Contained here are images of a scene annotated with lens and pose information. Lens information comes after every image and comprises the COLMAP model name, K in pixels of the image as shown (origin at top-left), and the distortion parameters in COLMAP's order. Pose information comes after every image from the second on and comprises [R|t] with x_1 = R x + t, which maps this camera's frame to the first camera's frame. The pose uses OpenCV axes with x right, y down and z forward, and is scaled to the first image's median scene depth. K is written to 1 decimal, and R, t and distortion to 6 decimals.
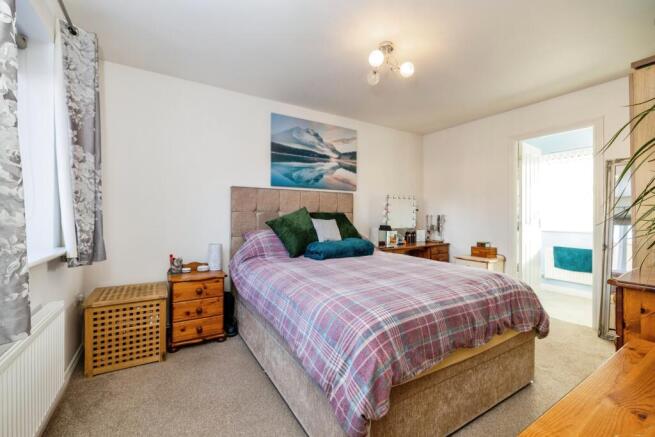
lens RADIAL K [[279.4, 0, 325.5], [0, 279.4, 218.6], [0, 0, 1]] dist [0.000715, -0.000080]
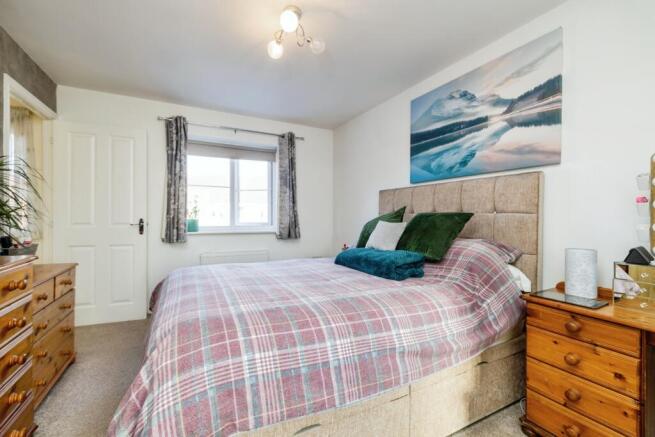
lens RADIAL K [[279.4, 0, 324.6], [0, 279.4, 217.2], [0, 0, 1]] dist [0.000715, -0.000080]
pose [[-0.093430, 0.009056, -0.995585, 0.650670], [-0.009021, 0.999910, 0.009942, -0.016115], [0.995585, 0.009910, -0.093340, 0.740245]]
